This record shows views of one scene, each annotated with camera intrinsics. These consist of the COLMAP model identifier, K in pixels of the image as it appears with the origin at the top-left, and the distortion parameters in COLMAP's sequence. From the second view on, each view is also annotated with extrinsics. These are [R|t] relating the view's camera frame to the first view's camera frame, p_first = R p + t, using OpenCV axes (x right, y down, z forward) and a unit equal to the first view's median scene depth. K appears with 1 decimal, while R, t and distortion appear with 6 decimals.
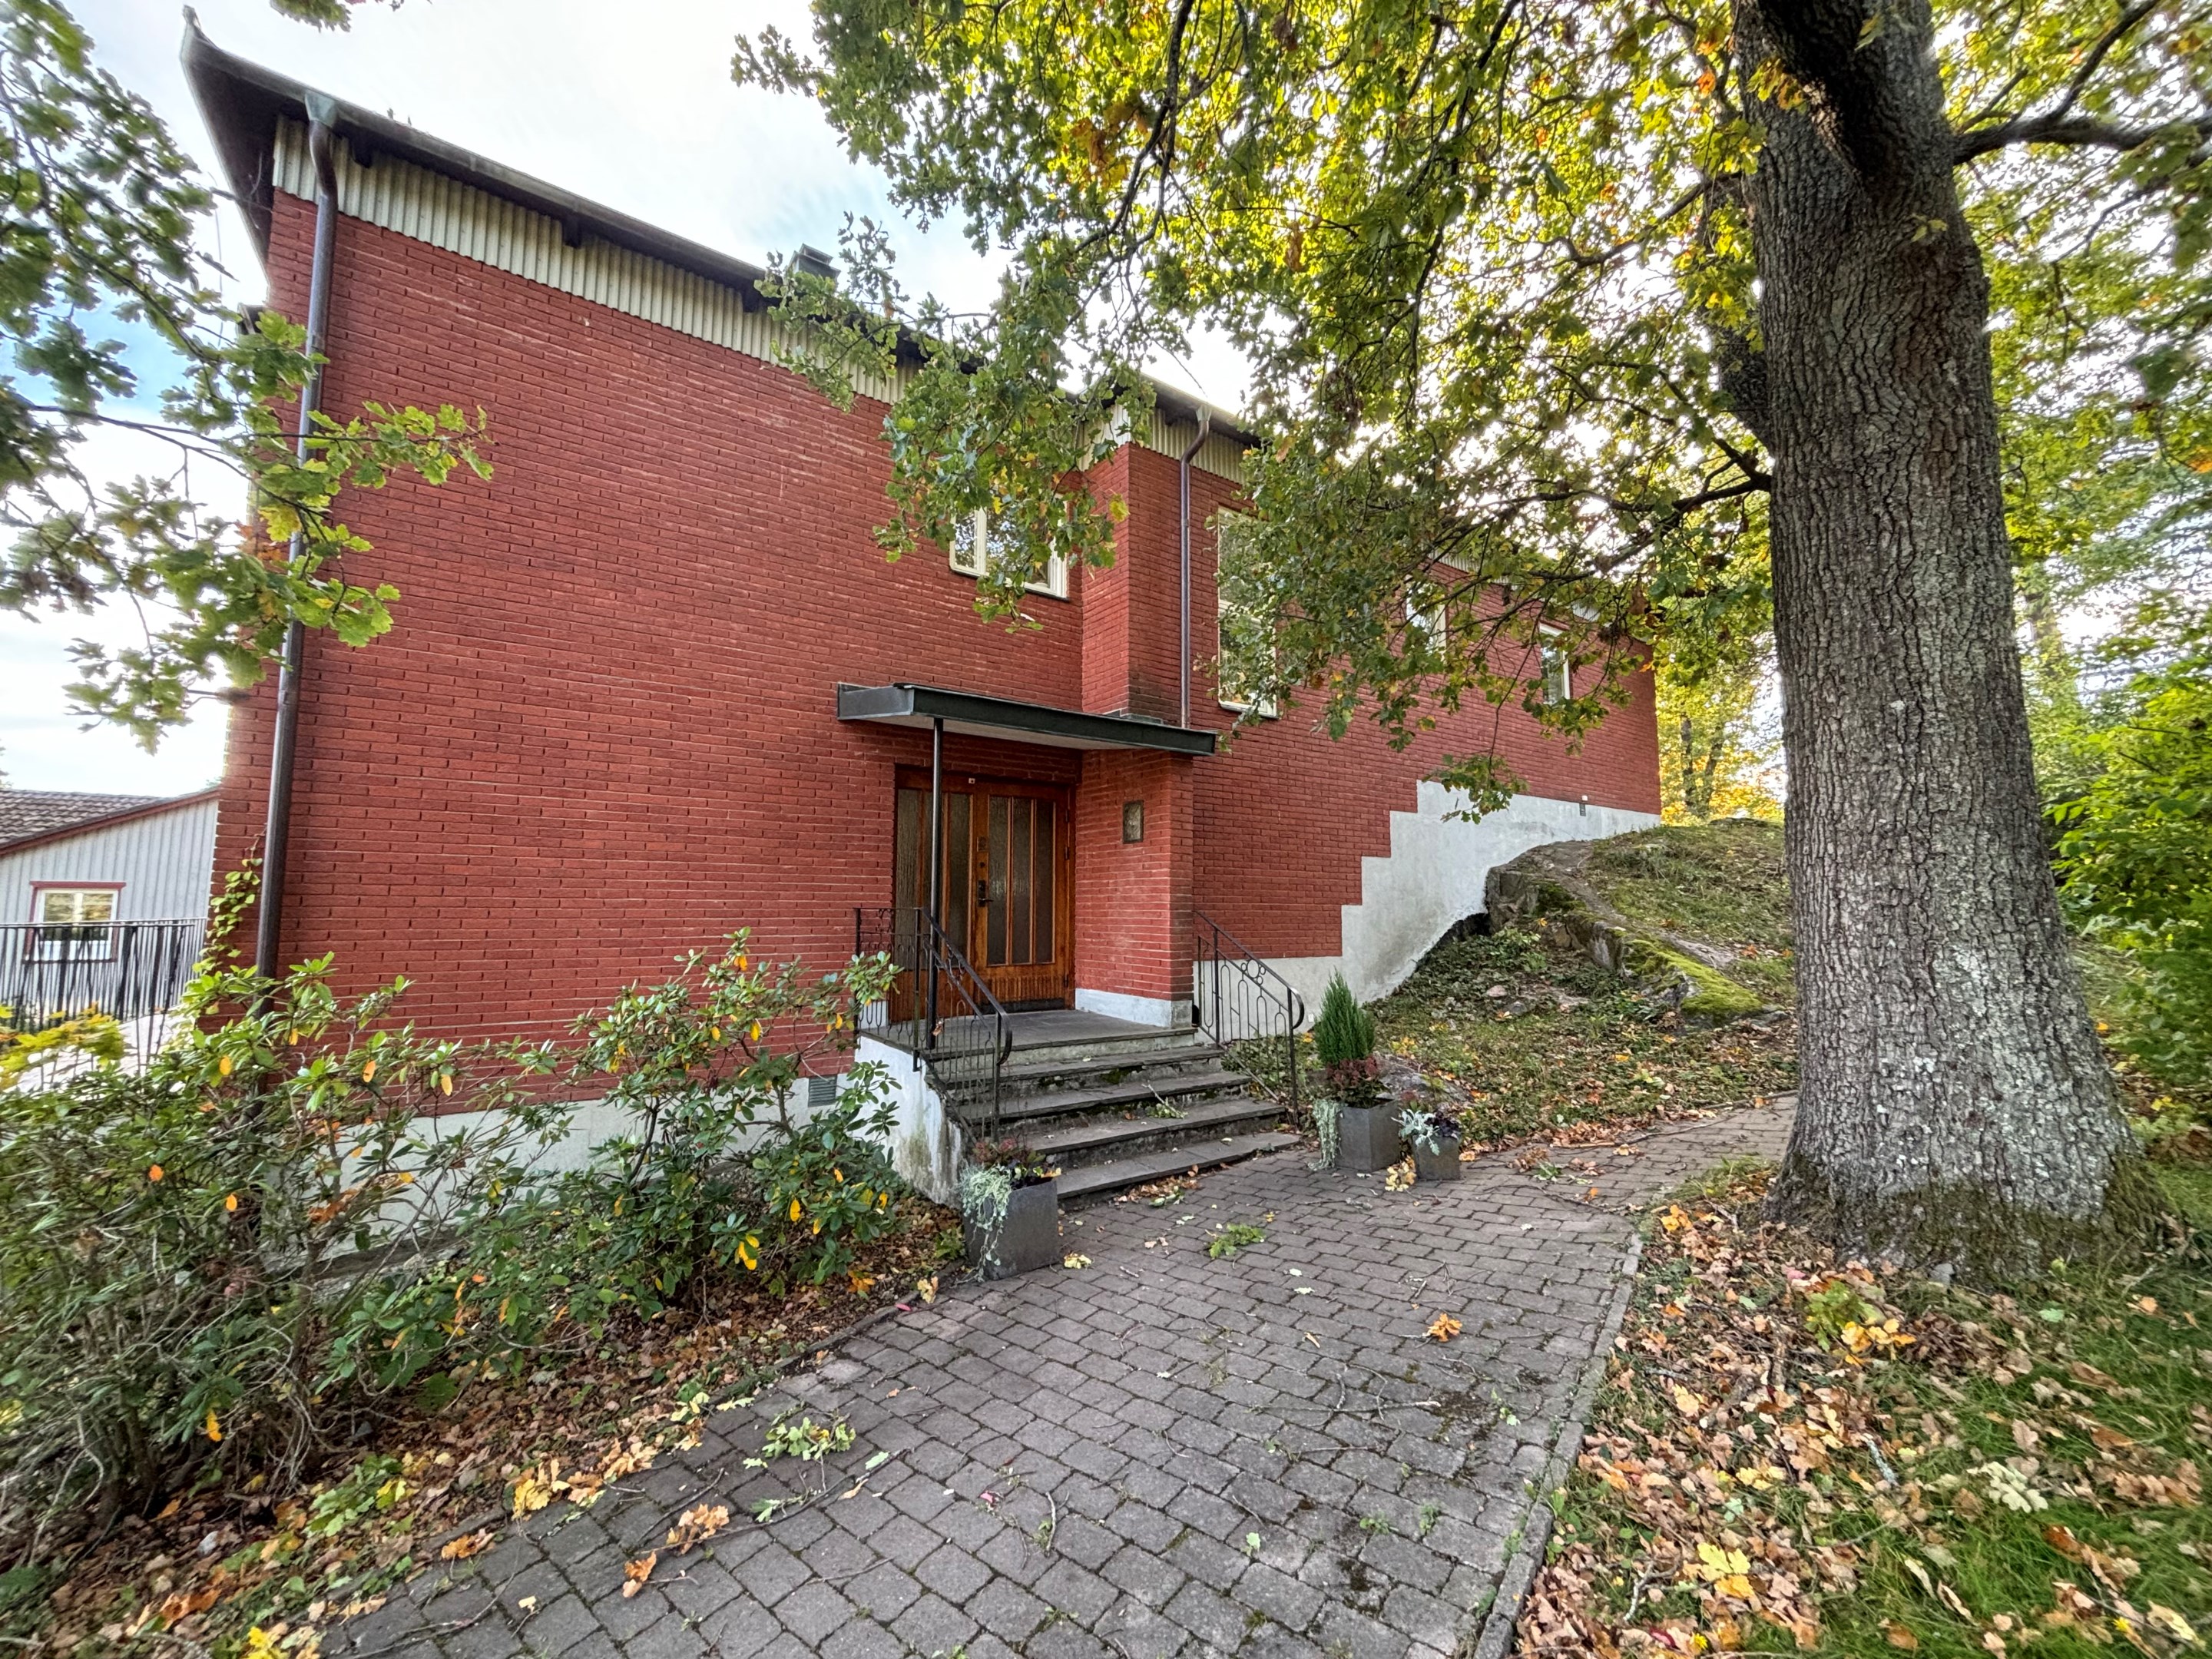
lens RADIAL K [[885.2, 0, 1096.0], [0, 885.2, 822.8], [0, 0, 1]] dist [0.008013, -0.000951]
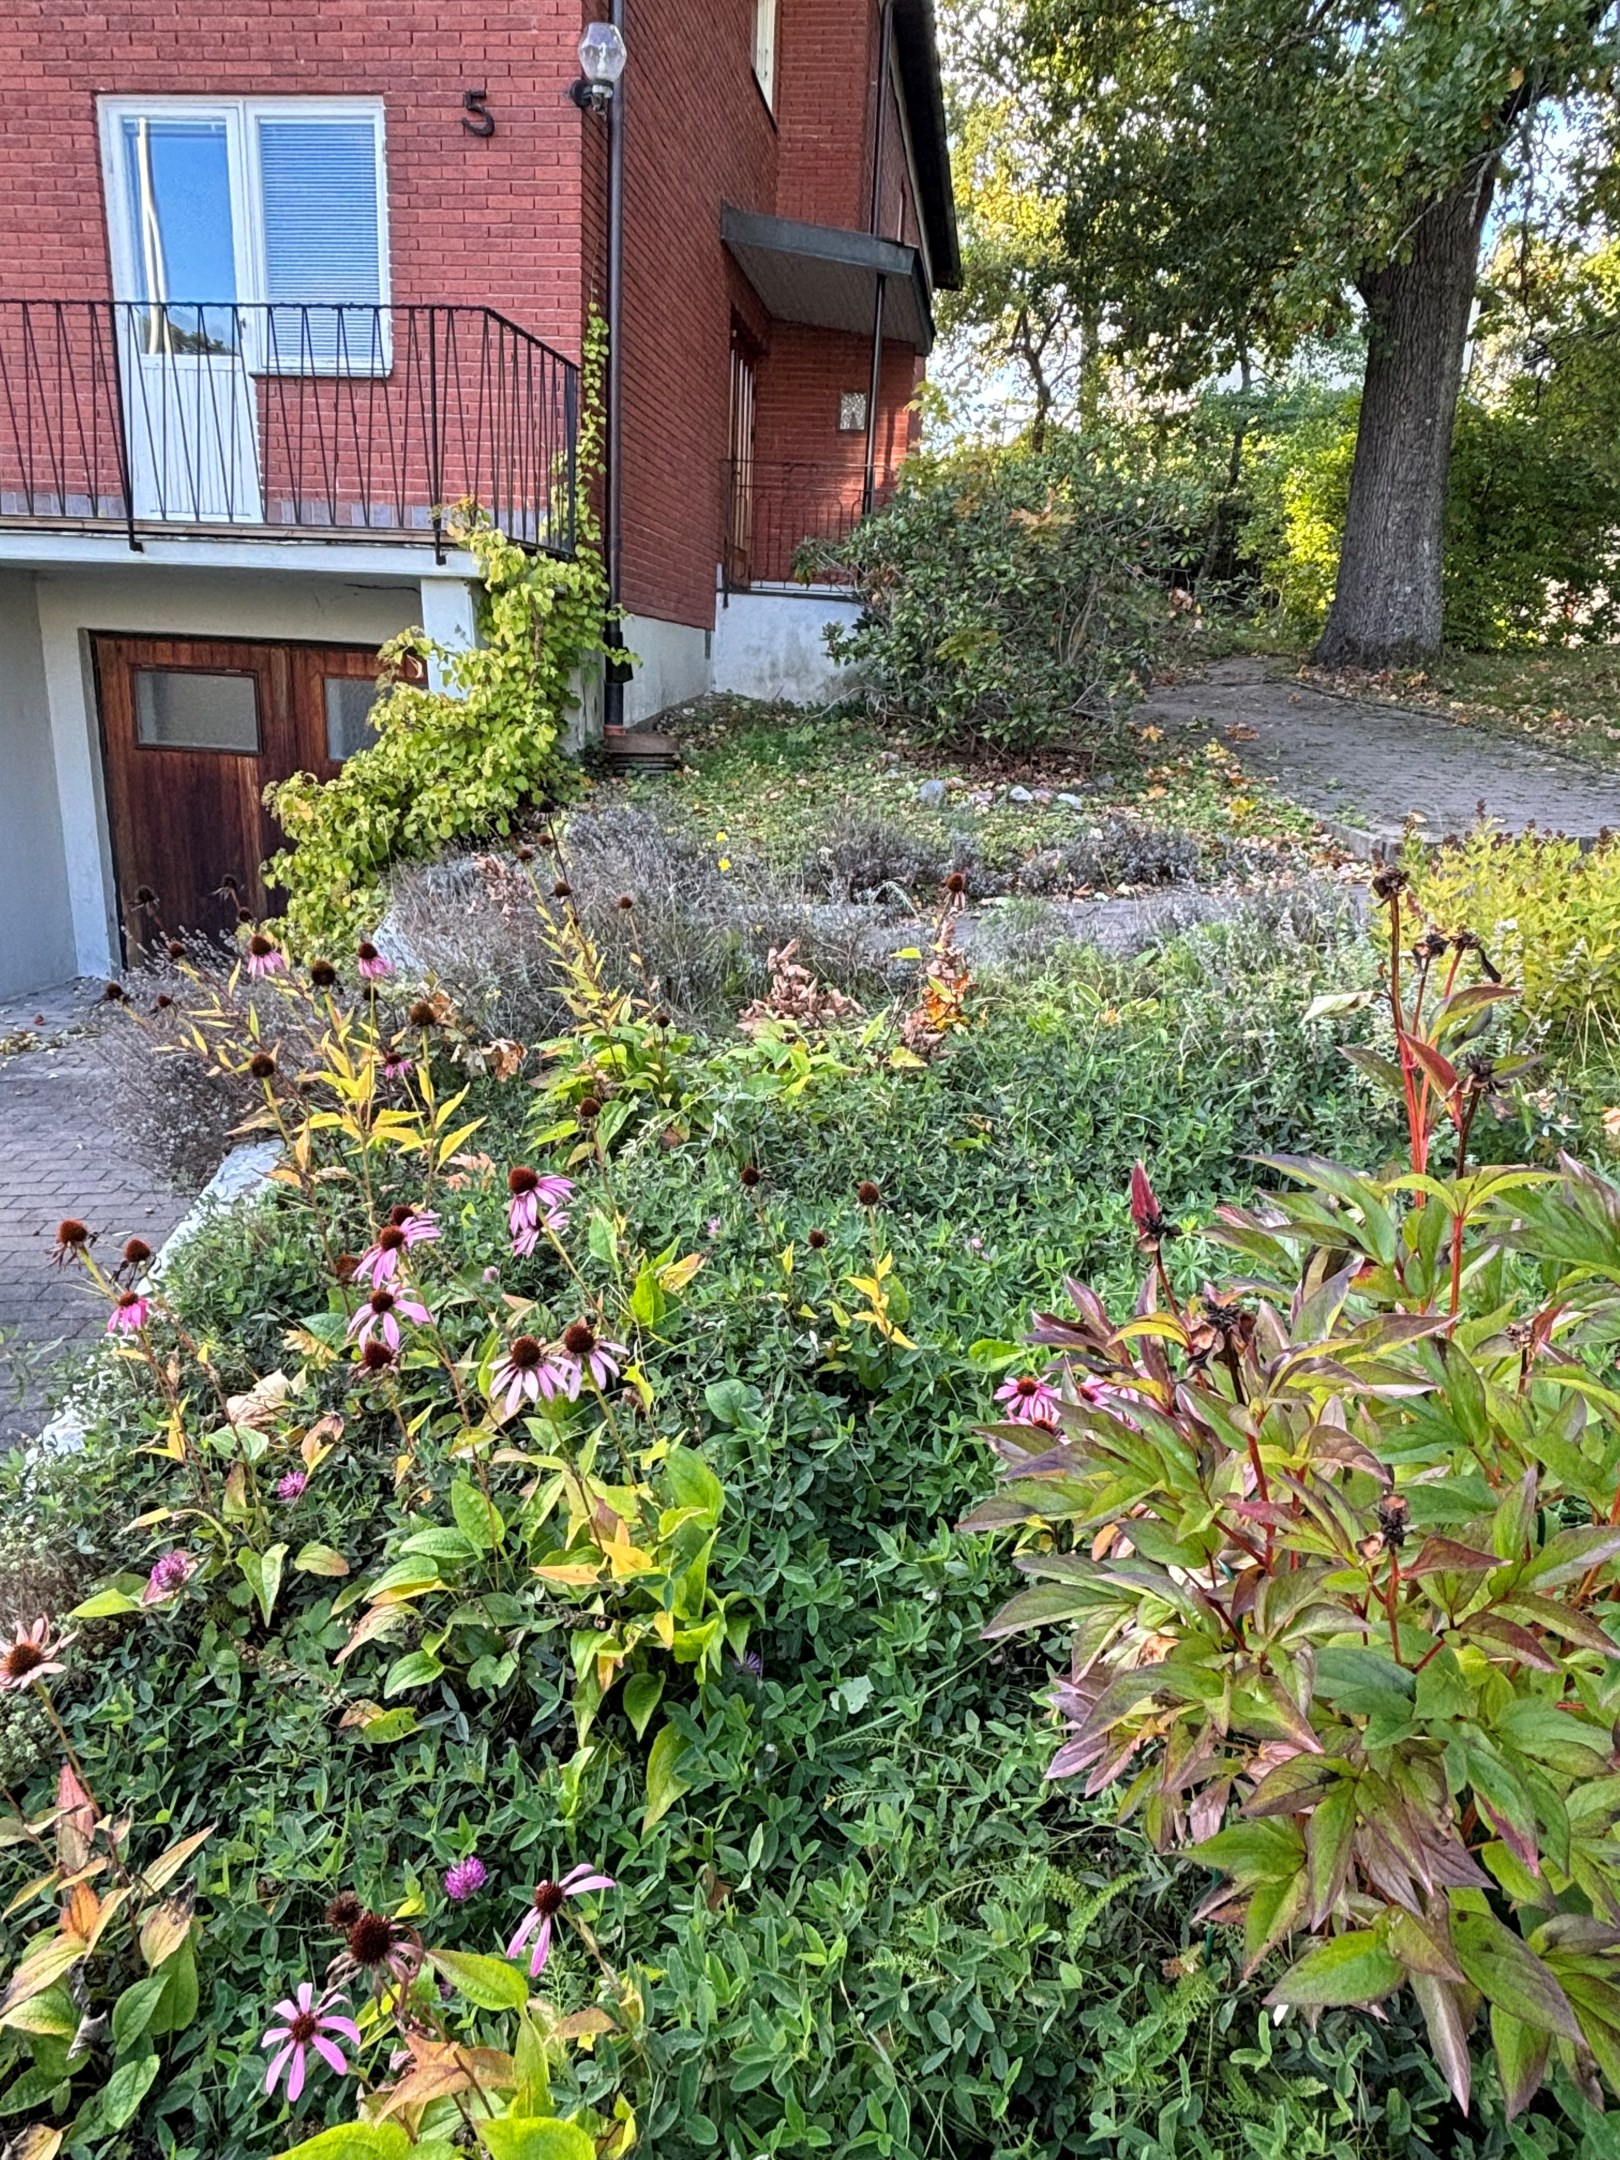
lens RADIAL K [[1328.3, 0, 823.2], [0, 1328.3, 1077.2], [0, 0, 1]] dist [-0.009429, 0.003494]
pose [[0.676610, -0.183492, 0.713113, -1.569138], [-0.126423, 0.925124, 0.357997, 0.216621], [-0.725408, -0.332378, 0.602751, -0.259938]]
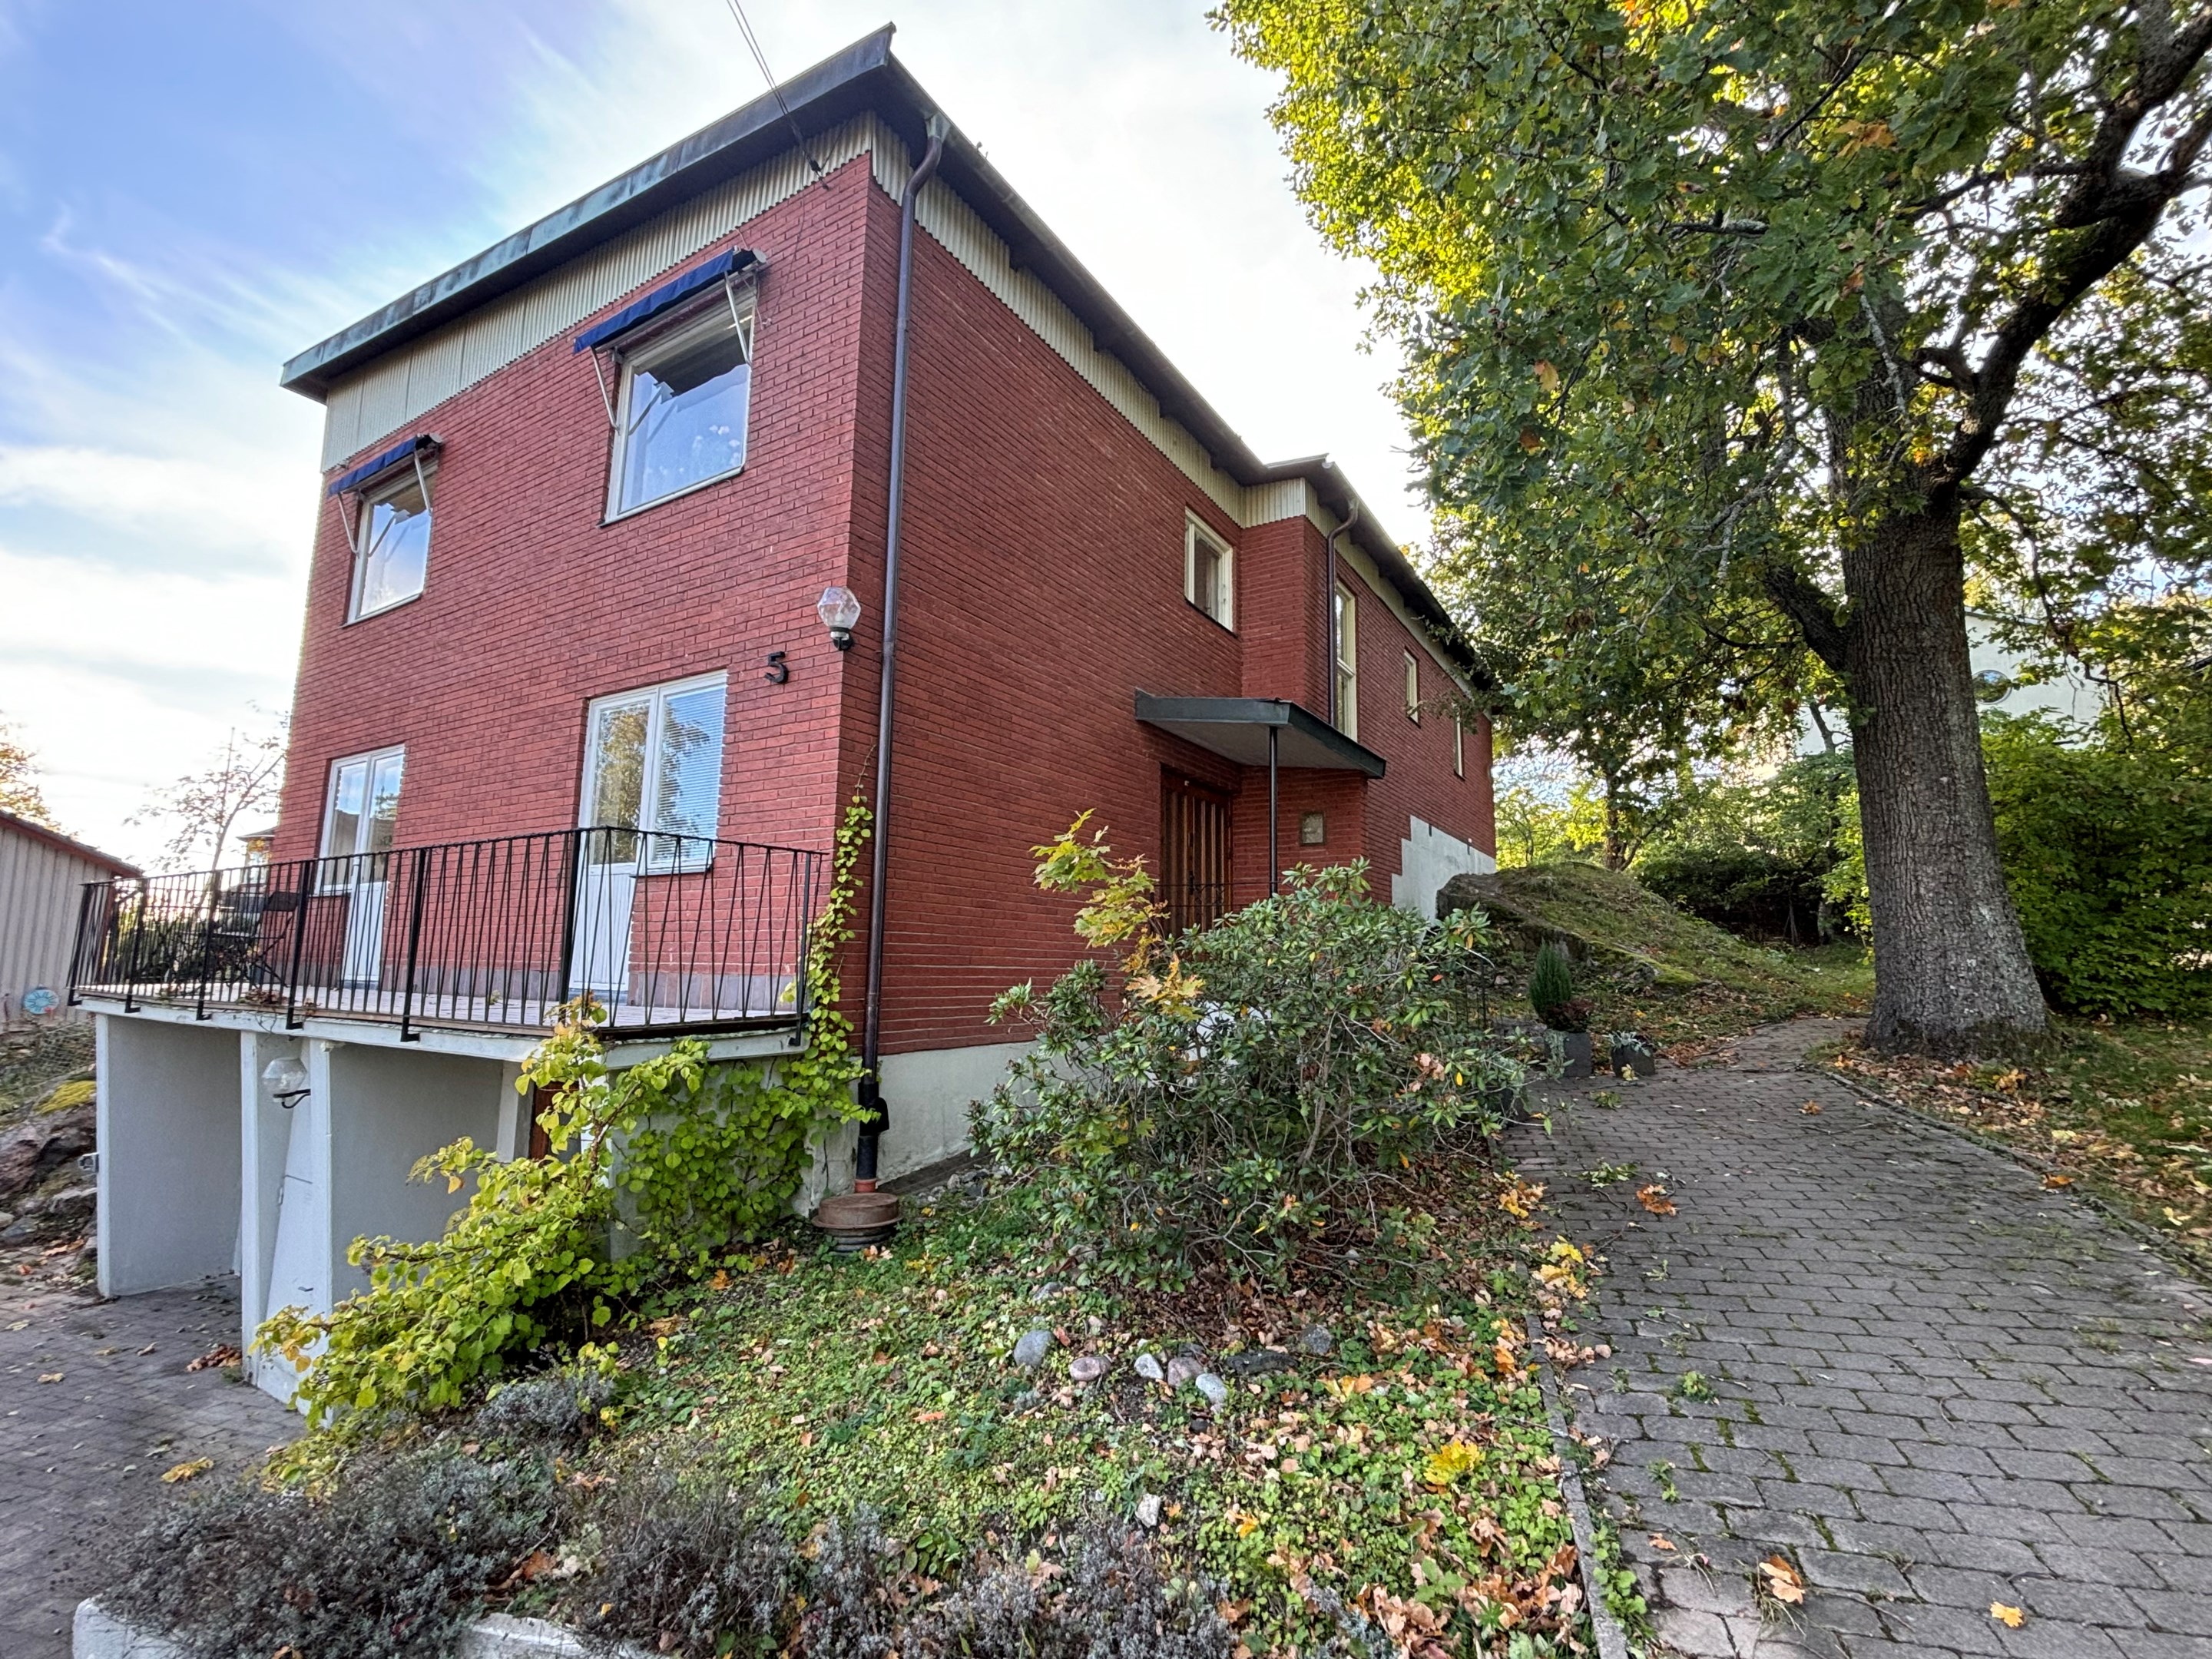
lens RADIAL K [[972.4, 0, 1107.9], [0, 972.4, 834.4], [0, 0, 1]] dist [0.003653, -0.000362]
pose [[0.917116, 0.067790, 0.392813, -0.905633], [-0.056092, 0.997575, -0.041197, 0.094083], [-0.394654, 0.015748, 0.918695, -0.148222]]
